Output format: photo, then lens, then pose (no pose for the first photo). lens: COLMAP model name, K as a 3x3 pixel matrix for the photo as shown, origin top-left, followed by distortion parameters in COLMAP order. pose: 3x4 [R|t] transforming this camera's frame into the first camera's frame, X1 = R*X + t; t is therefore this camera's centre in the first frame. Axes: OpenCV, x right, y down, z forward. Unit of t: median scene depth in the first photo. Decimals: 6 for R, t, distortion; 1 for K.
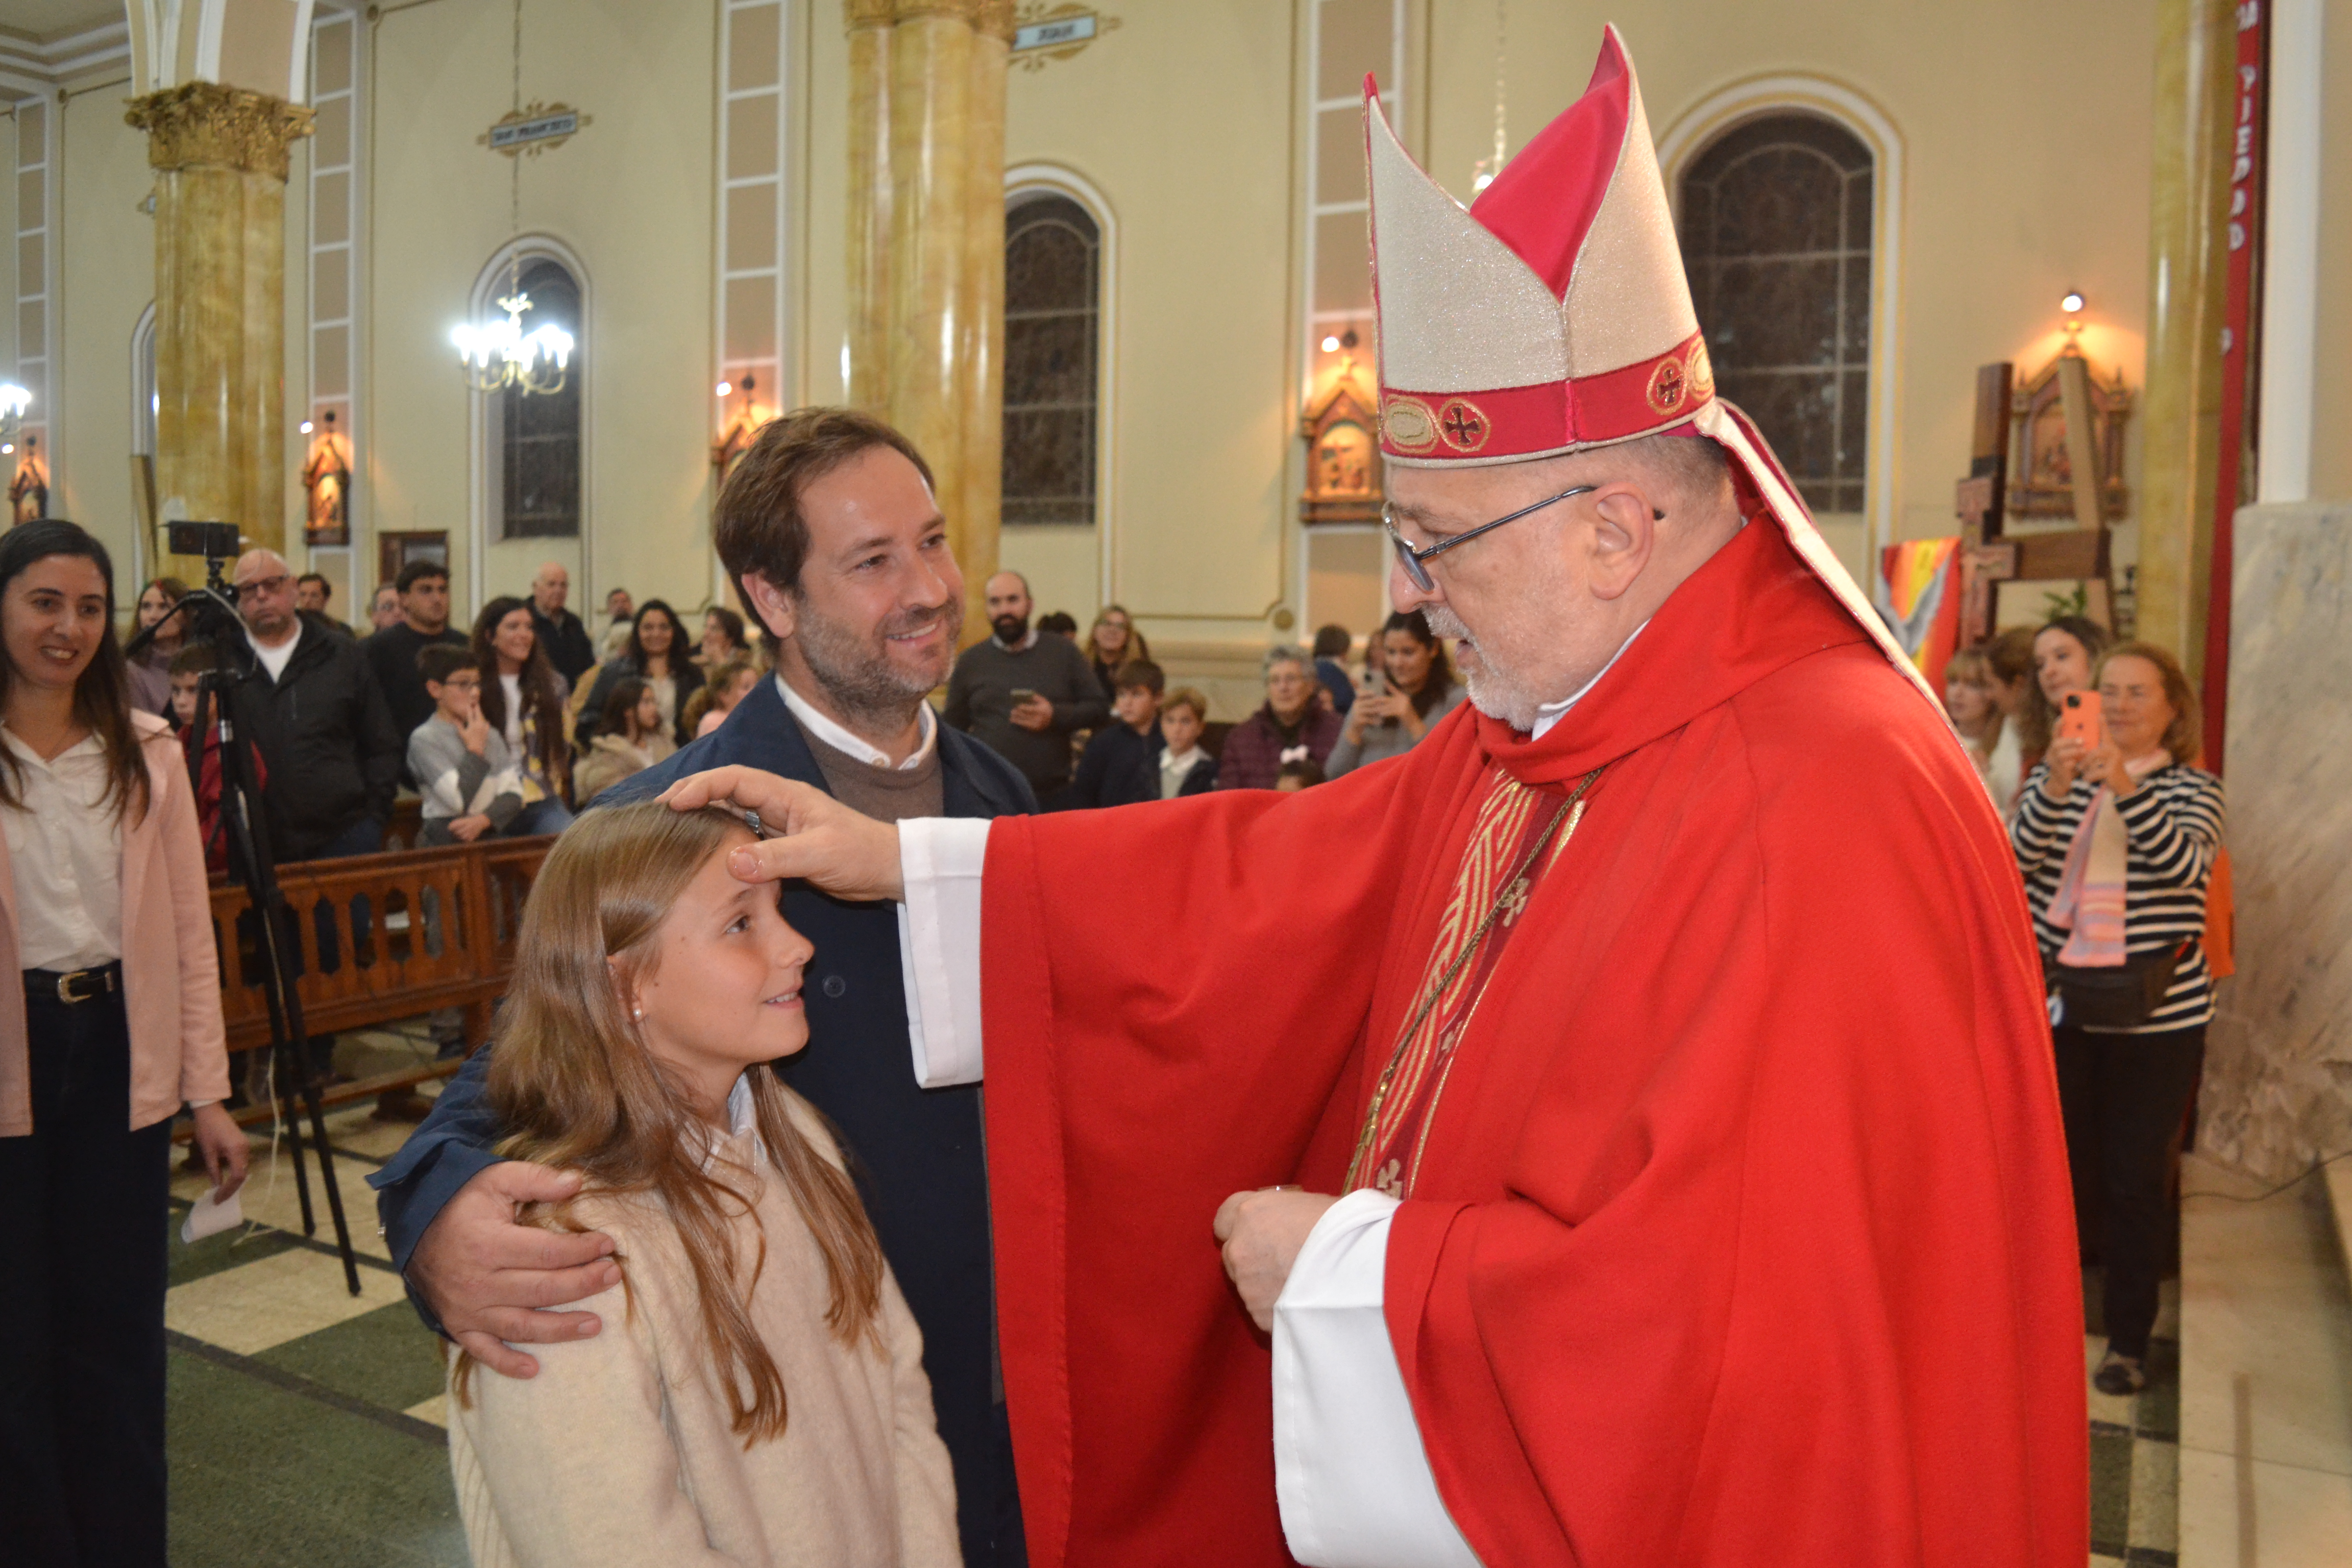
lens RADIAL K [[1858.9, 0, 1171.5], [0, 1858.9, 732.1], [0, 0, 1]] dist [-0.083666, 0.011560]
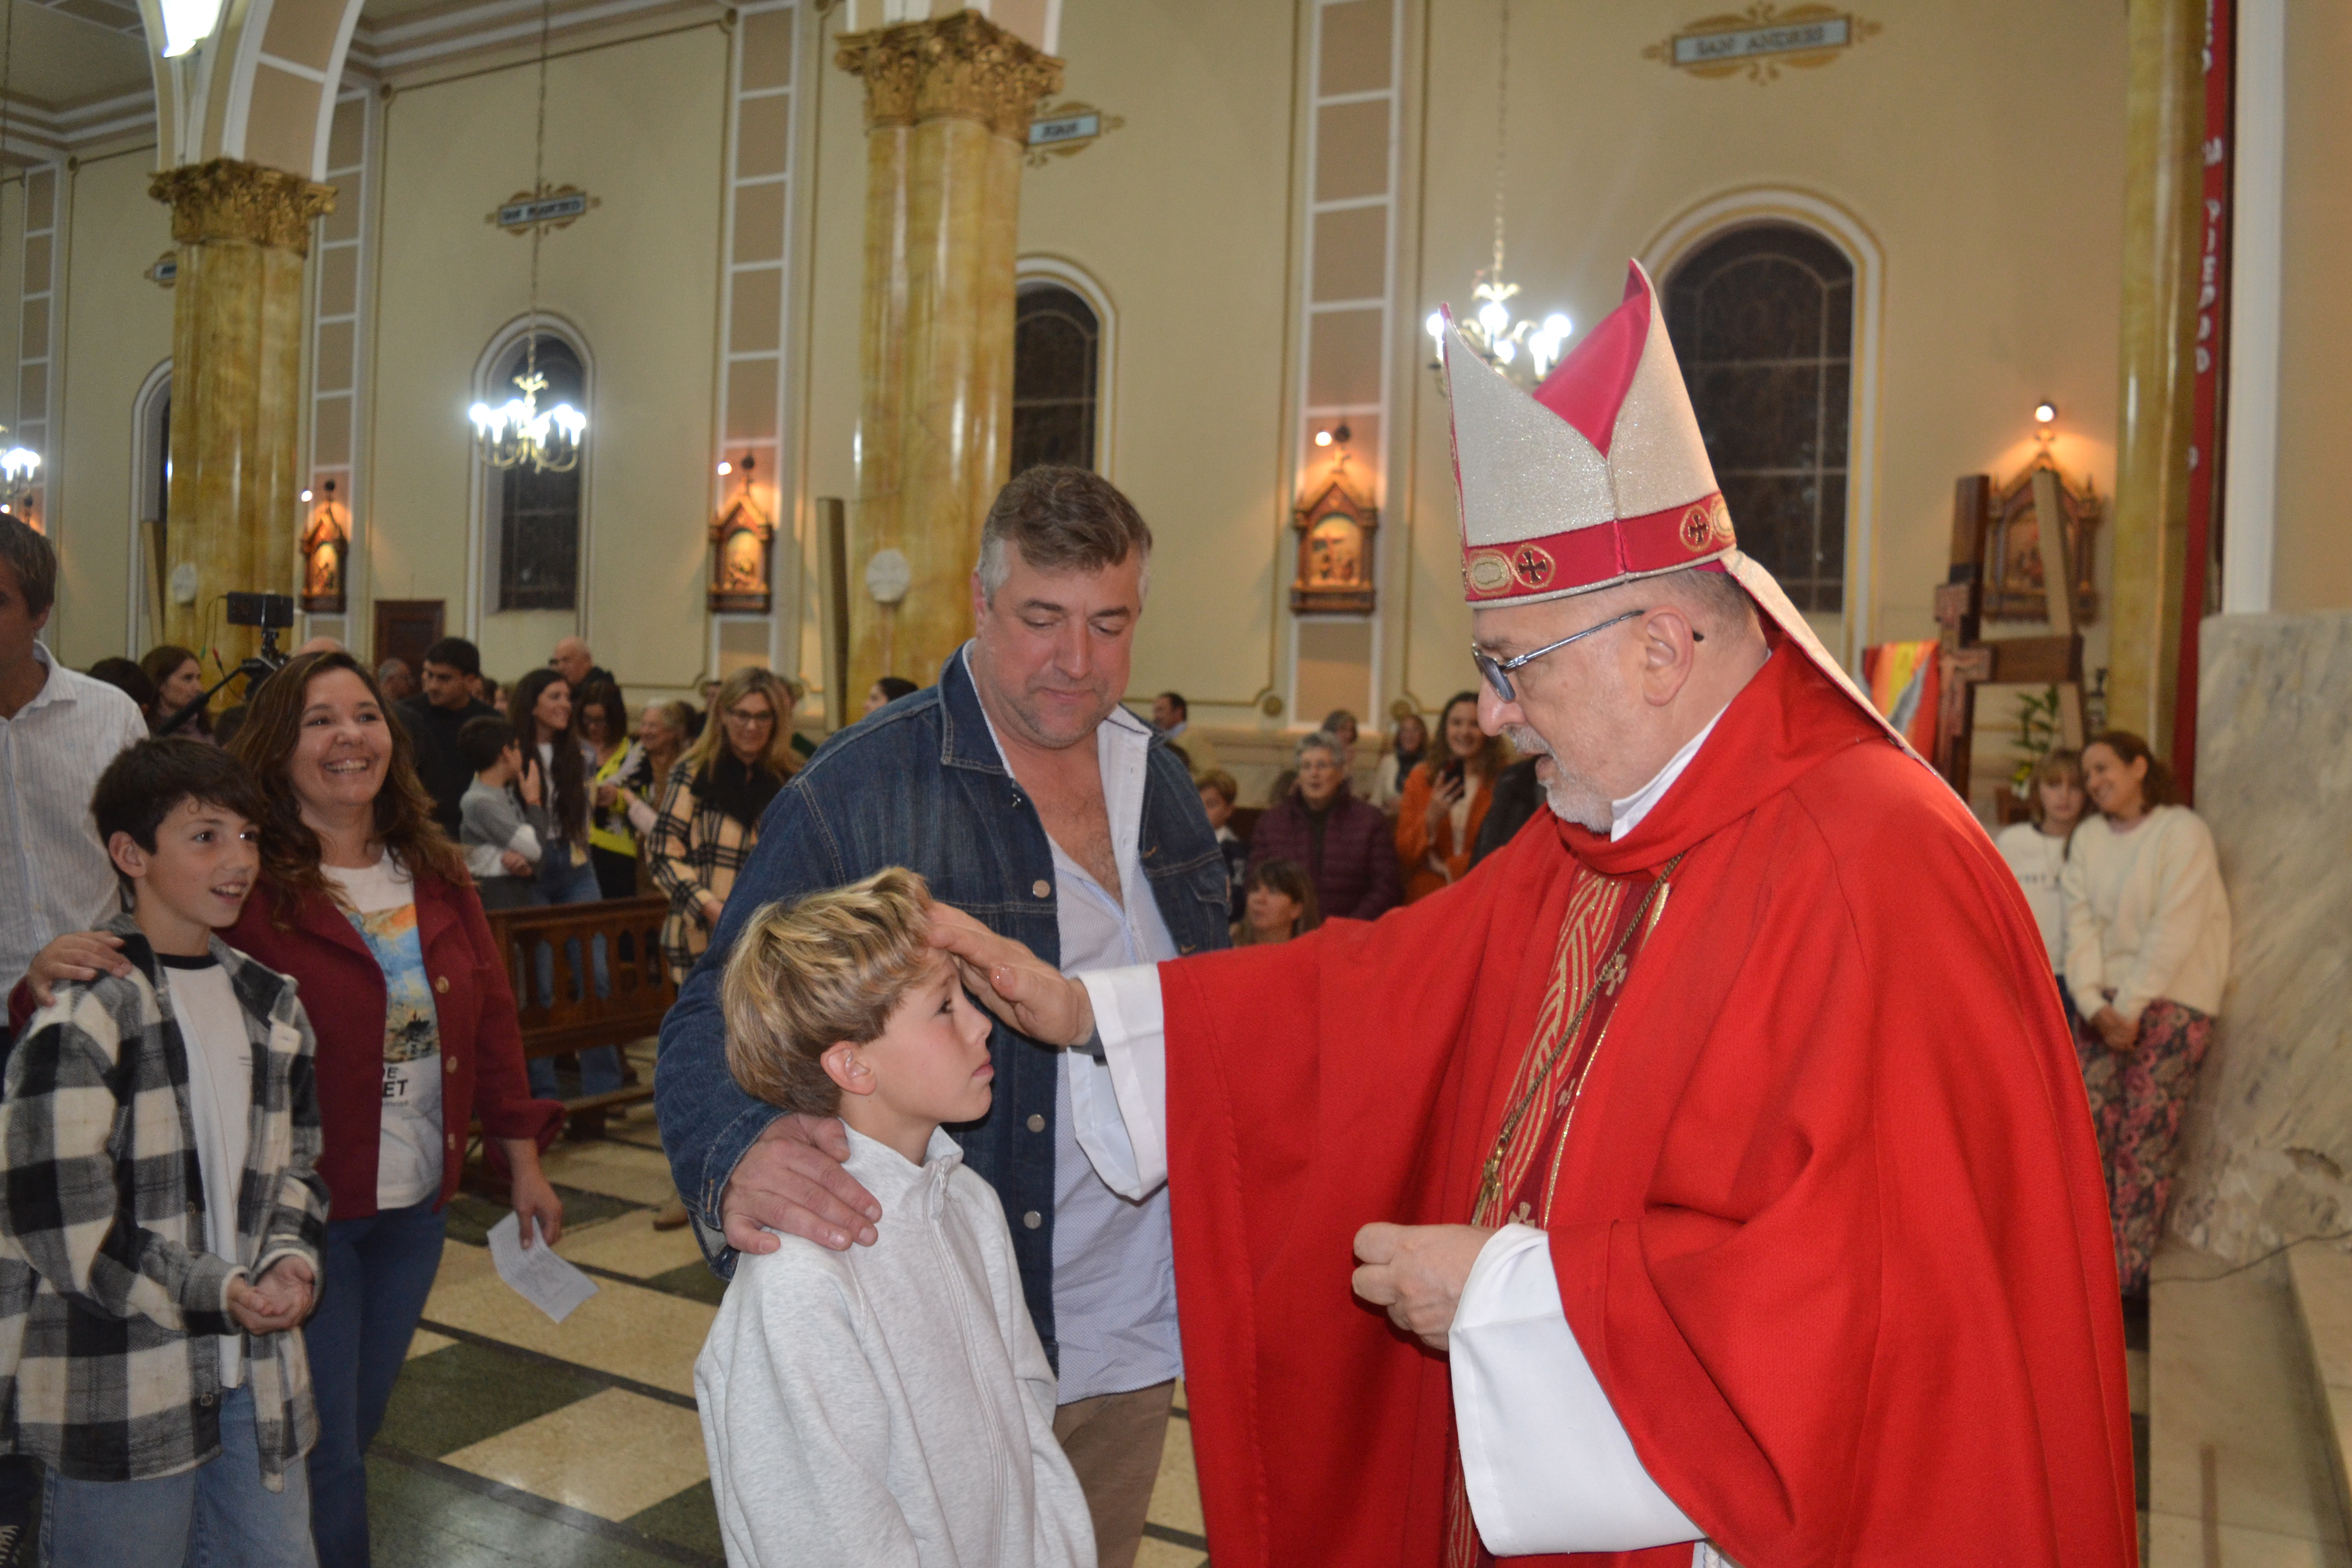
lens RADIAL K [[1858.9, 0, 1171.5], [0, 1858.9, 732.1], [0, 0, 1]] dist [-0.083666, 0.011560]
pose [[0.999730, 0.019005, 0.013353, -0.009970], [-0.018392, 0.998834, -0.044625, 0.000012], [-0.014185, 0.044368, 0.998915, -0.018069]]
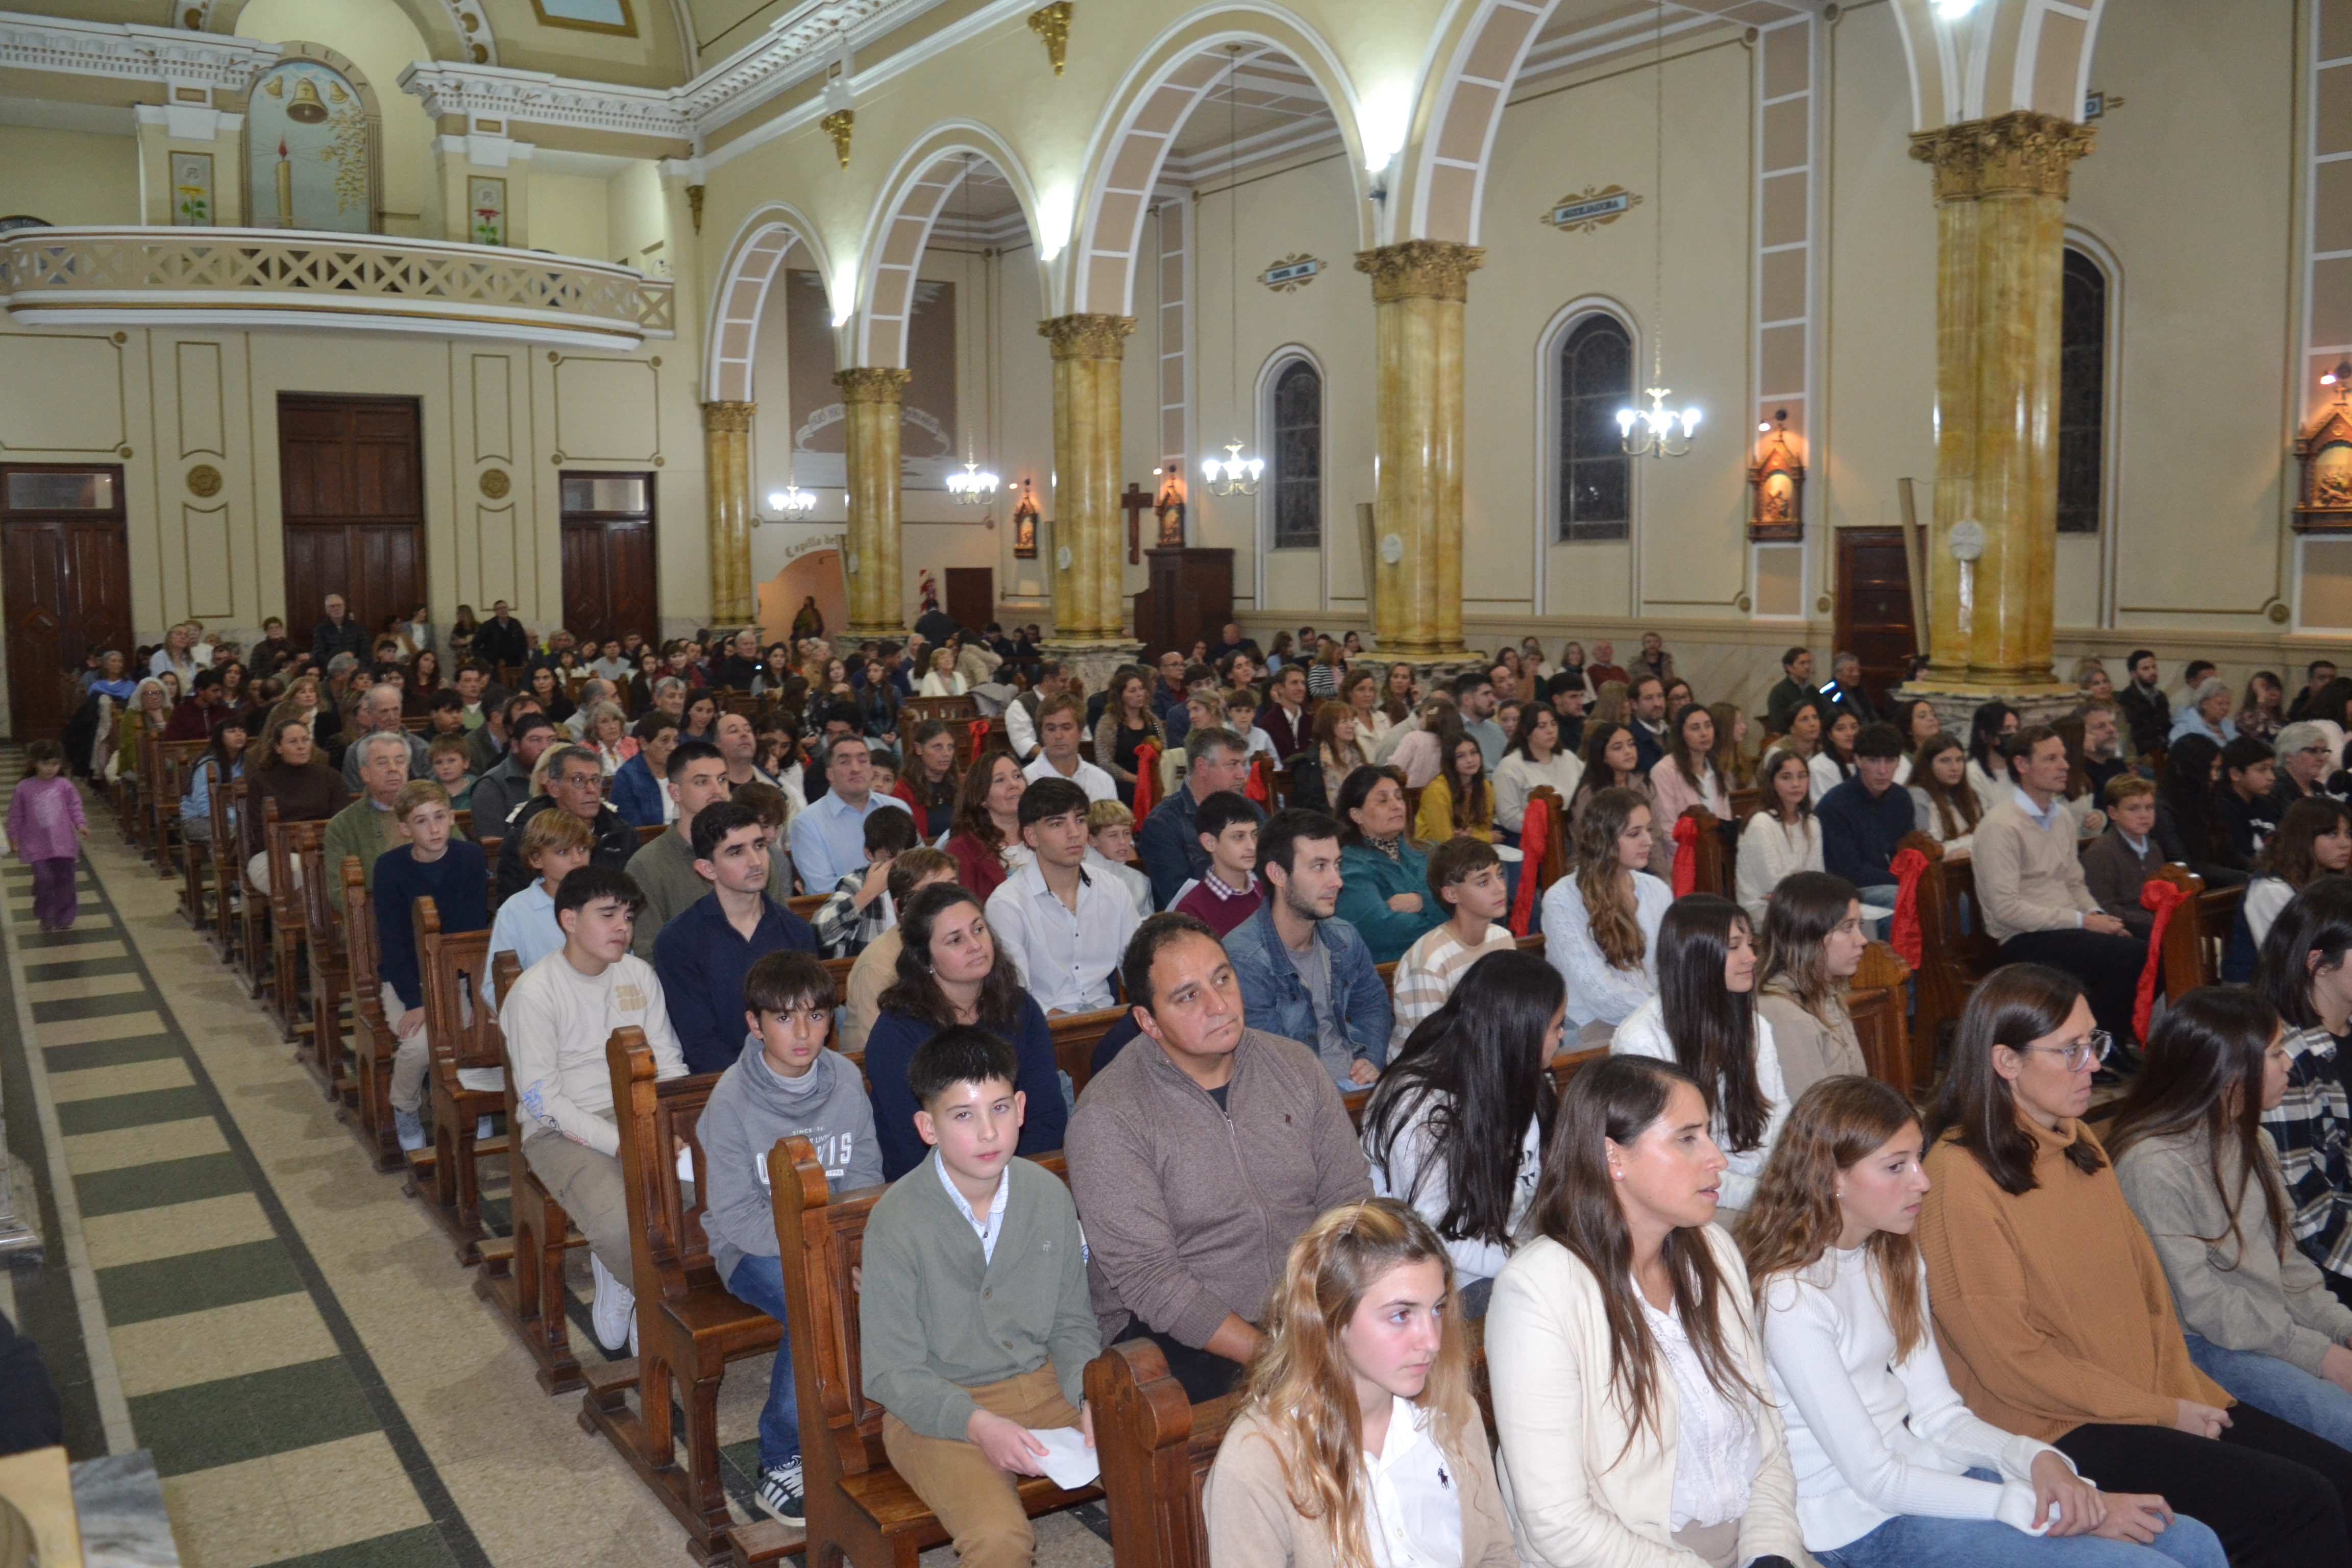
lens RADIAL K [[1858.9, 0, 1171.5], [0, 1858.9, 732.1], [0, 0, 1]] dist [-0.083666, 0.011560]
pose [[0.888837, 0.017599, -0.457886, -0.042825], [-0.006968, 0.999666, 0.024898, -0.012697], [0.458171, -0.018940, 0.888662, -0.370884]]
